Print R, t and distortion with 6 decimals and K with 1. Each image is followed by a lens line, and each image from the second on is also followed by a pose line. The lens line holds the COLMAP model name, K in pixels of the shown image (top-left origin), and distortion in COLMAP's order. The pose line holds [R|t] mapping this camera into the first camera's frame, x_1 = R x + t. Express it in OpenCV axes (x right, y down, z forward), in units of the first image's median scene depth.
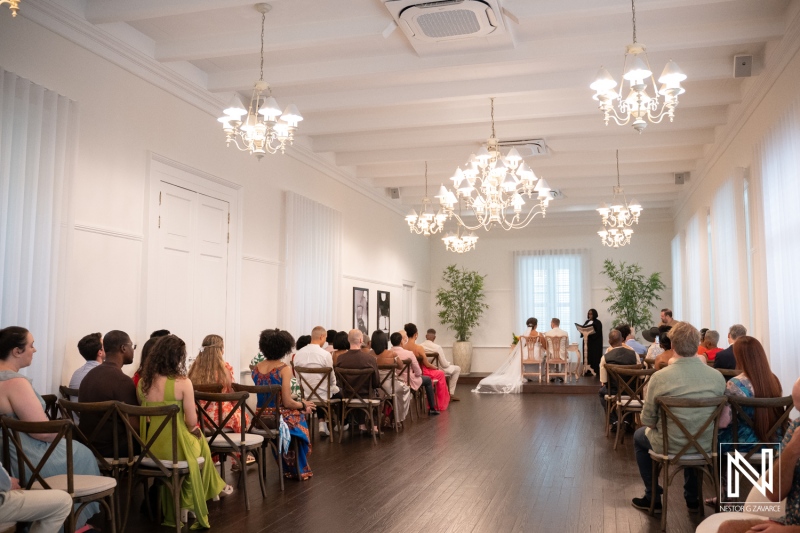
lens RADIAL K [[675.8, 0, 400.0], [0, 675.8, 266.5], [0, 0, 1]] dist [-0.003951, -0.000417]
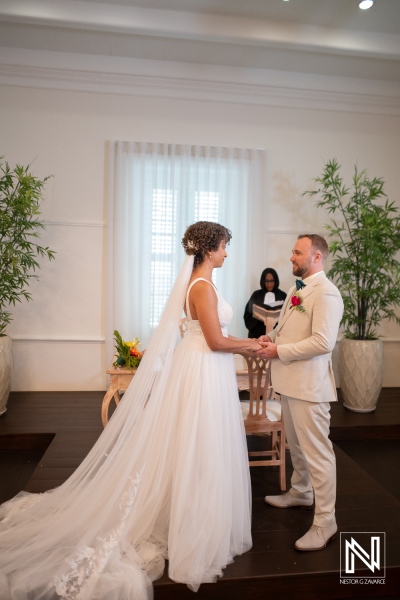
lens RADIAL K [[413.7, 0, 200.0], [0, 413.7, 300.0], [0, 0, 1]] dist [-0.002728, -0.000059]
pose [[0.916040, 0.013033, 0.400876, 0.110261], [-0.069163, 0.989633, 0.125870, 0.048403], [-0.395079, -0.143027, 0.907444, 0.720410]]
